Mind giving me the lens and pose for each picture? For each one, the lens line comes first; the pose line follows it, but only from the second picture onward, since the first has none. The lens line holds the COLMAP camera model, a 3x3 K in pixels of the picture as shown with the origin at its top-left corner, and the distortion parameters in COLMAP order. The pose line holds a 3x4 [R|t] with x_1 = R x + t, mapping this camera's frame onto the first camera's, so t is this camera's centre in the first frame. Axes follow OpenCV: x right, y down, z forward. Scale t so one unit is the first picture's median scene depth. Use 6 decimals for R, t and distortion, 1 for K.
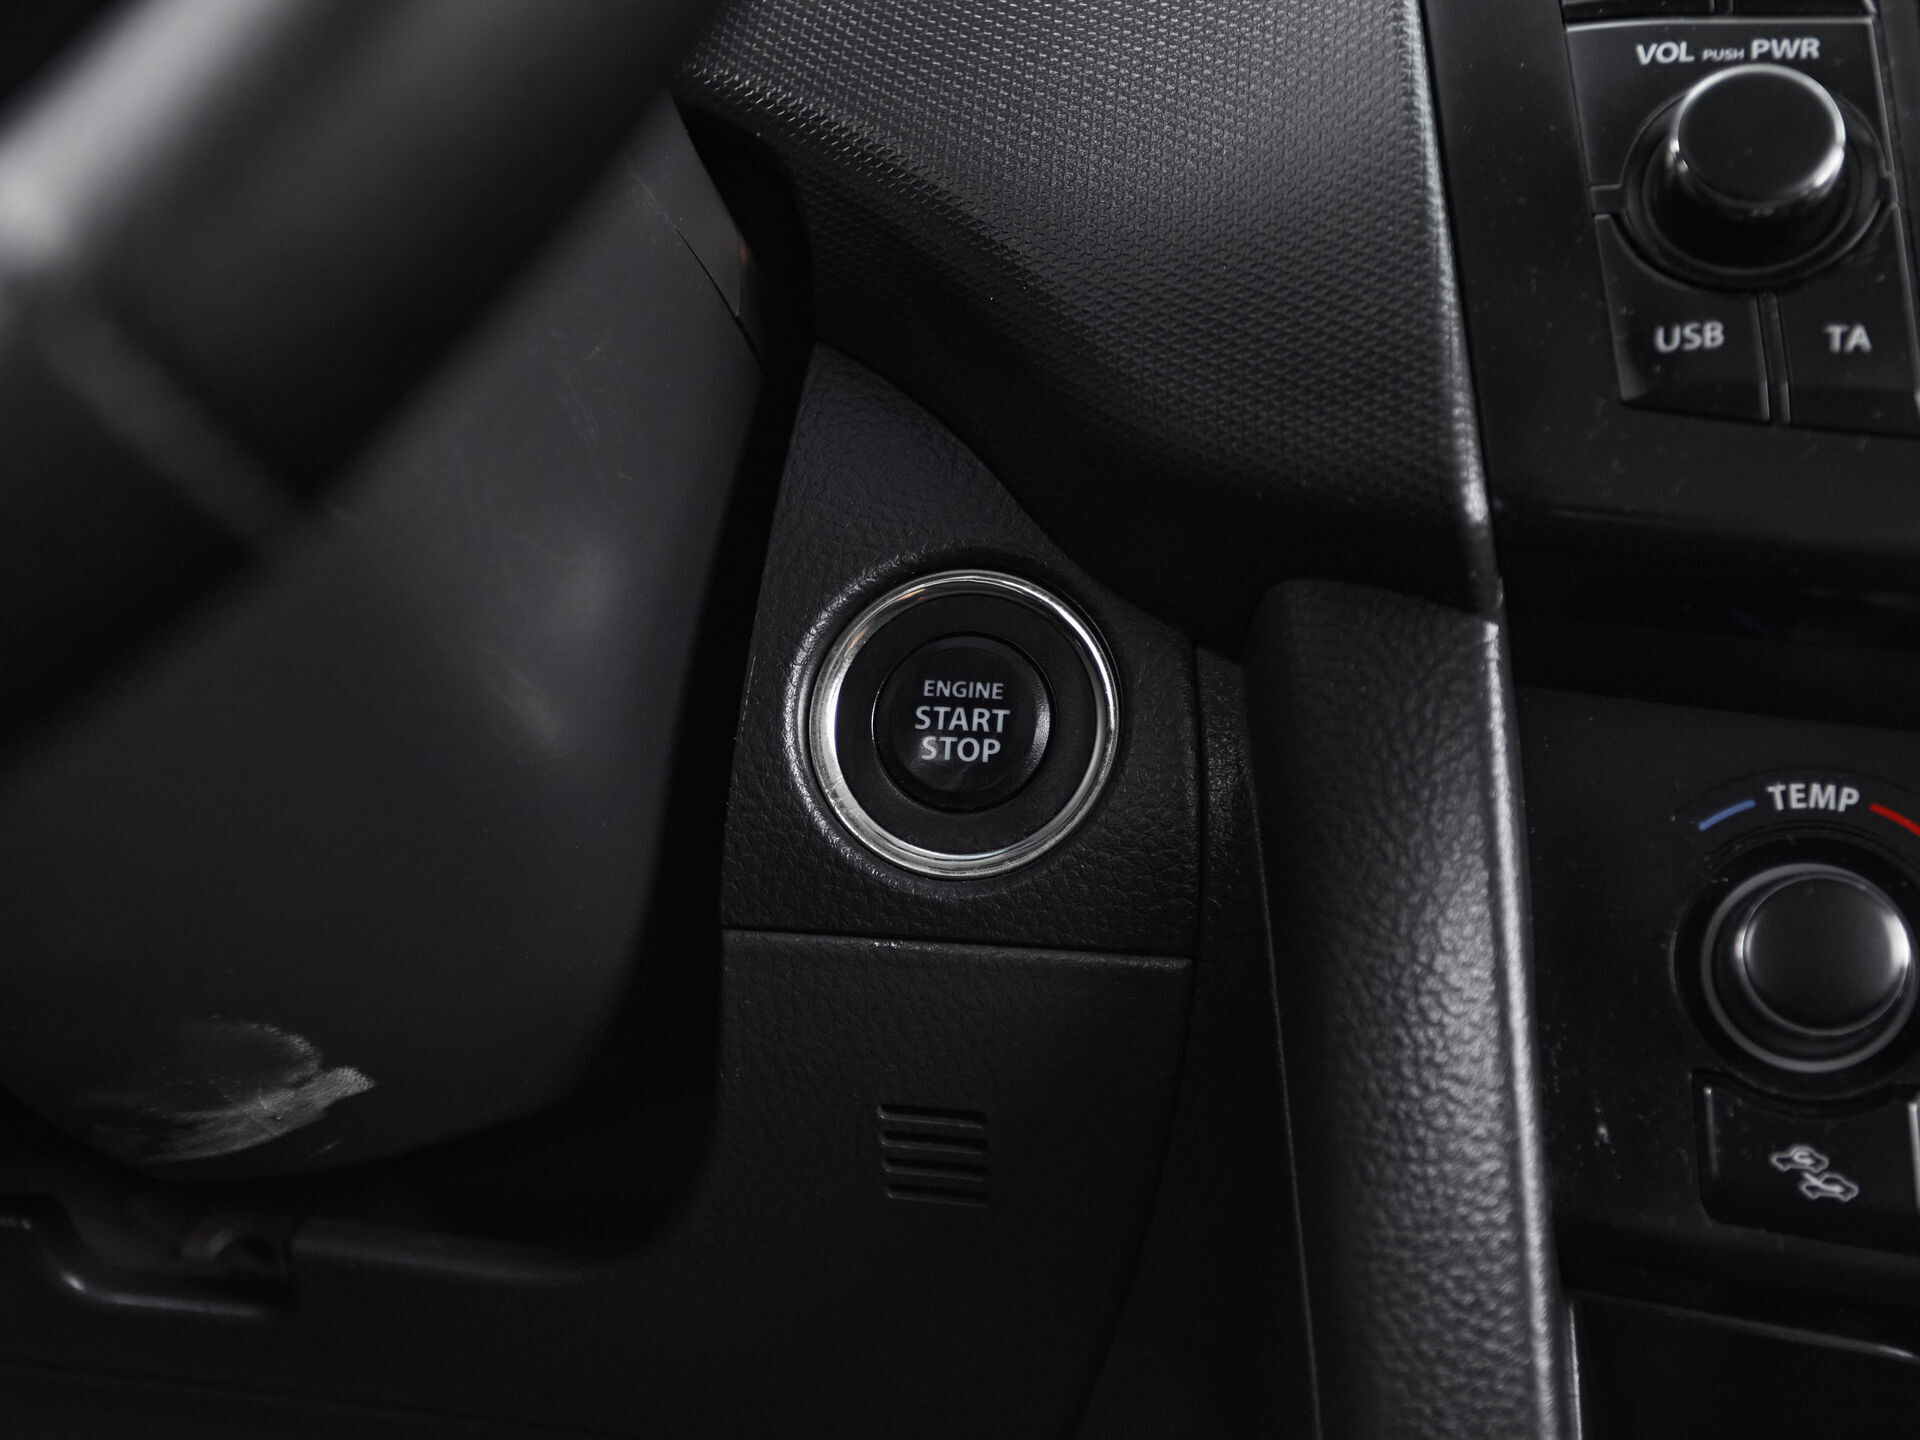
lens RADIAL K [[2962.6, 0, 960.0], [0, 2962.6, 720.0], [0, 0, 1]] dist [0.011211, 0.083786]
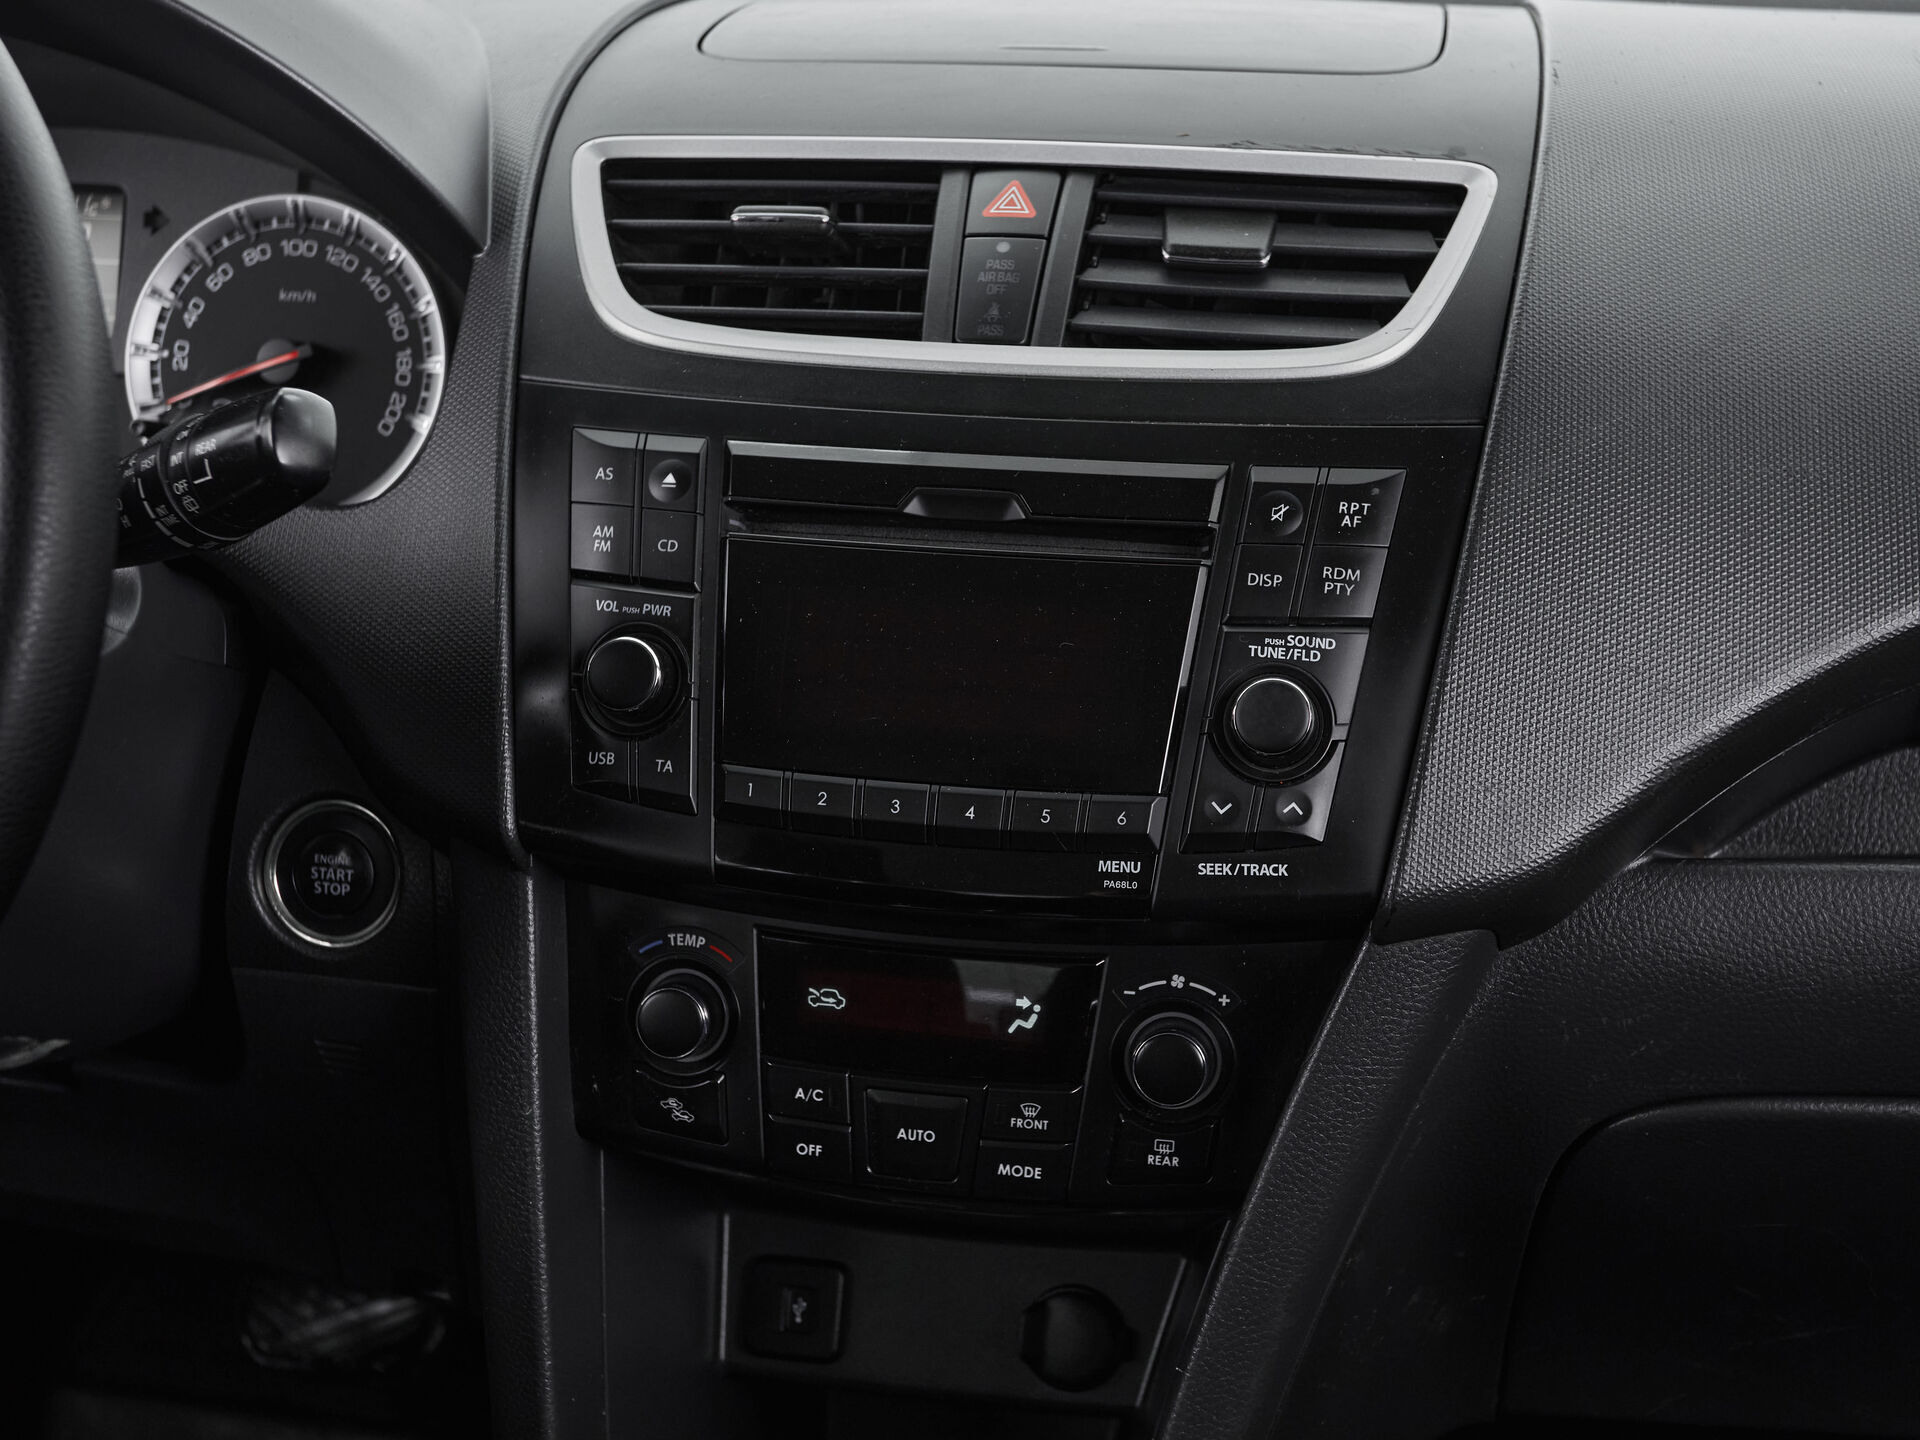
lens RADIAL K [[2412.3, 0, 932.9], [0, 2412.3, 724.1], [0, 0, 1]] dist [0.012873, 0.026534]
pose [[0.999836, -0.013762, -0.011758, 0.493685], [0.016091, 0.973265, 0.229119, -0.538874], [0.008291, -0.229271, 0.973327, -0.708966]]
